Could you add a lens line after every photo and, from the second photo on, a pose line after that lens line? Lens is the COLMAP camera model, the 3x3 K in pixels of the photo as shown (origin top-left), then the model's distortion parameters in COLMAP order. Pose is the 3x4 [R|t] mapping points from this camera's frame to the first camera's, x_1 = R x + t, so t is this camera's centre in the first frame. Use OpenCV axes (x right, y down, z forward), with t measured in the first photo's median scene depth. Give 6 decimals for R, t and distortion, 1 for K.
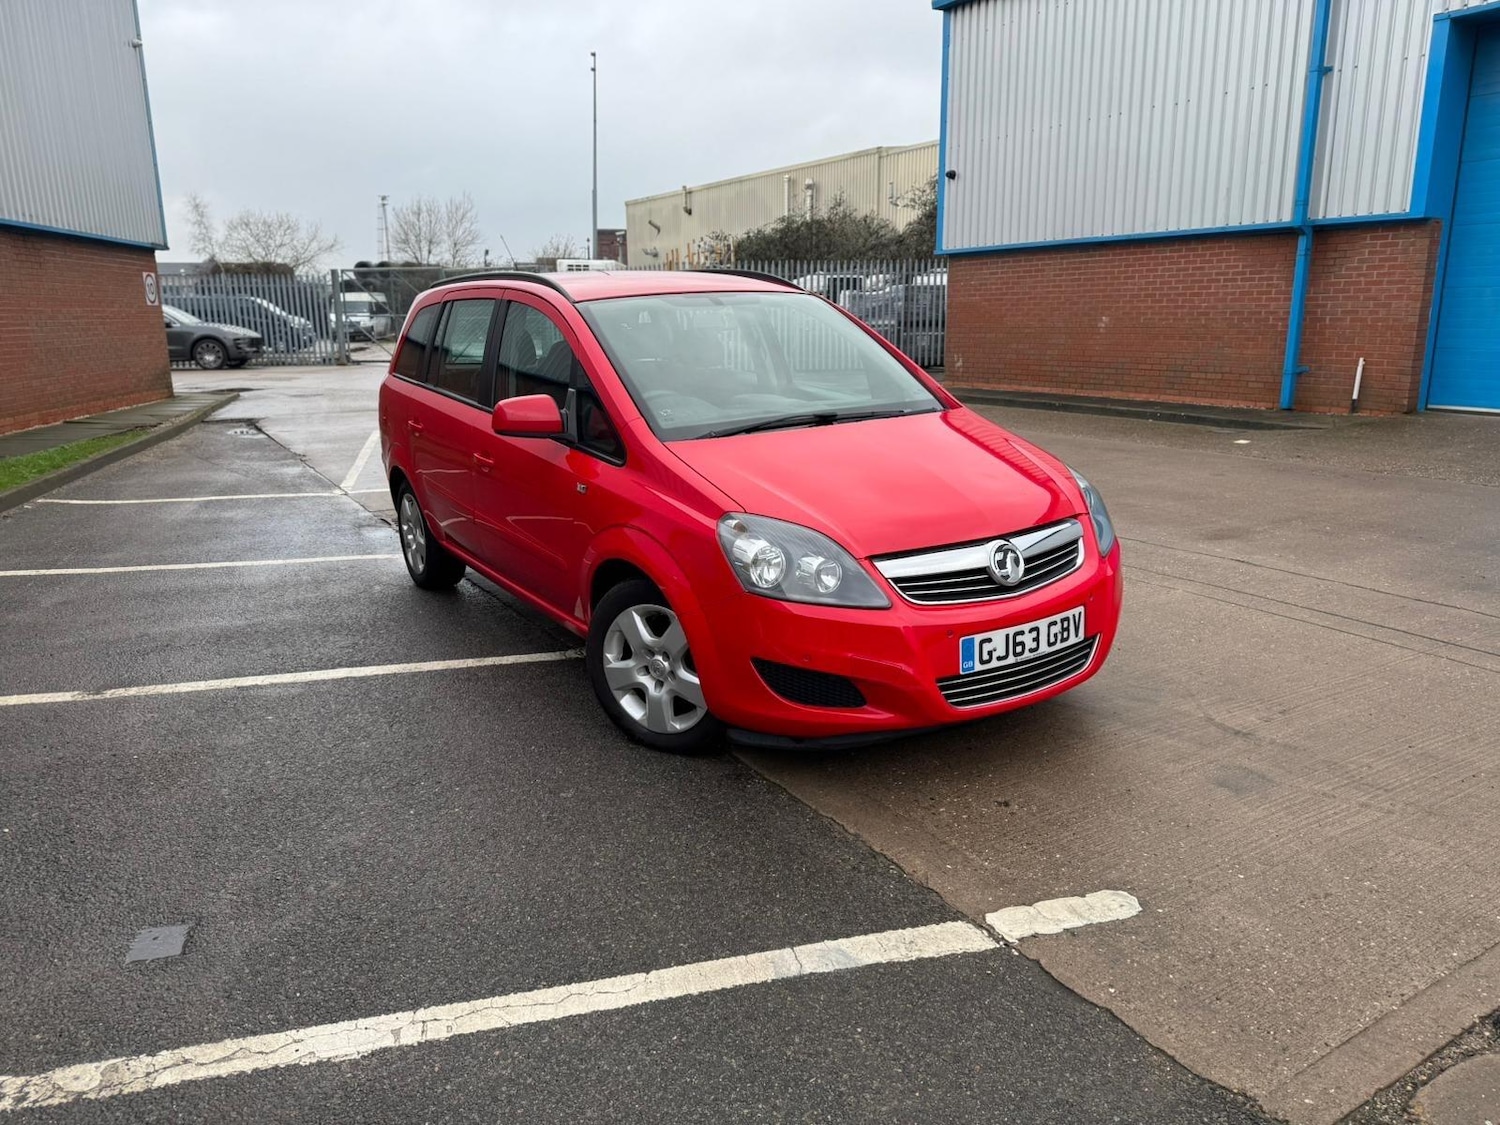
lens RADIAL K [[1107.0, 0, 750.0], [0, 1107.0, 562.5], [0, 0, 1]] dist [0.145824, -0.259735]
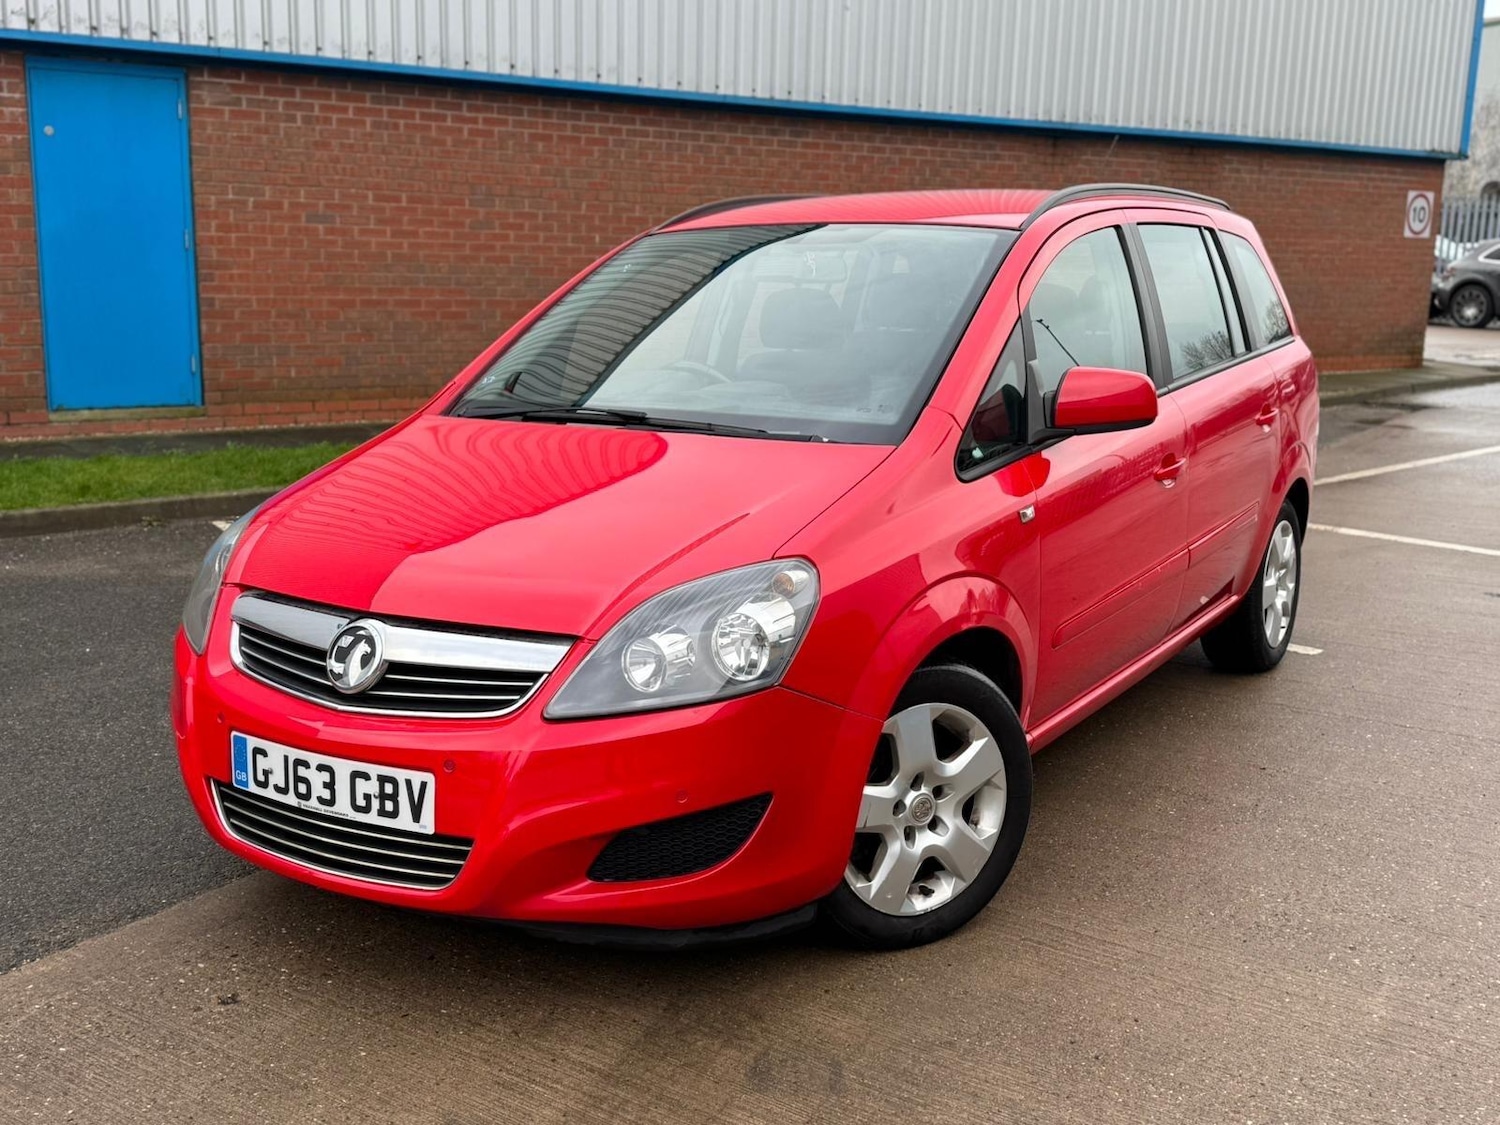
lens RADIAL K [[1606.6, 0, 698.8], [0, 1606.6, 561.7], [0, 0, 1]] dist [0.146028, -0.201287]
pose [[0.402450, 0.202122, -0.892850, 0.935471], [-0.229403, 0.966468, 0.115384, -0.168648], [0.886233, 0.158386, 0.435323, 0.652637]]
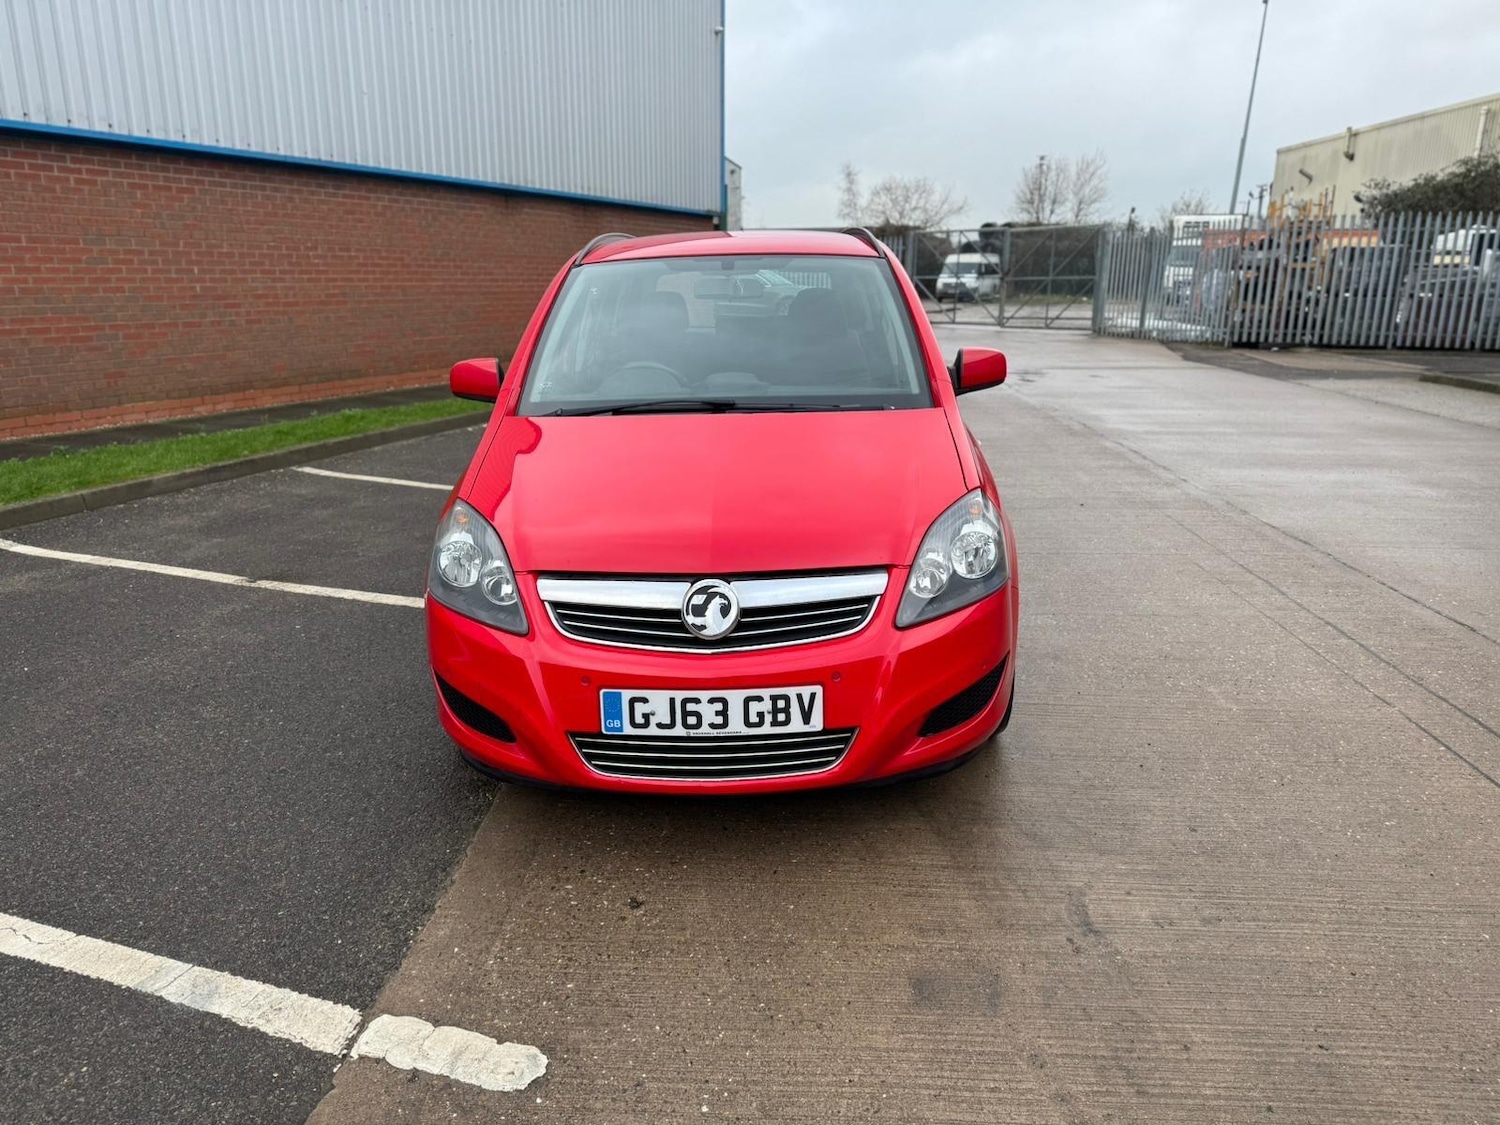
lens RADIAL K [[1104.3, 0, 738.1], [0, 1104.3, 544.4], [0, 0, 1]] dist [0.042943, -0.042194]
pose [[0.819737, 0.151806, -0.552255, 0.566609], [-0.139589, 0.988112, 0.064418, -0.082840], [0.555469, 0.024283, 0.831183, 0.309452]]
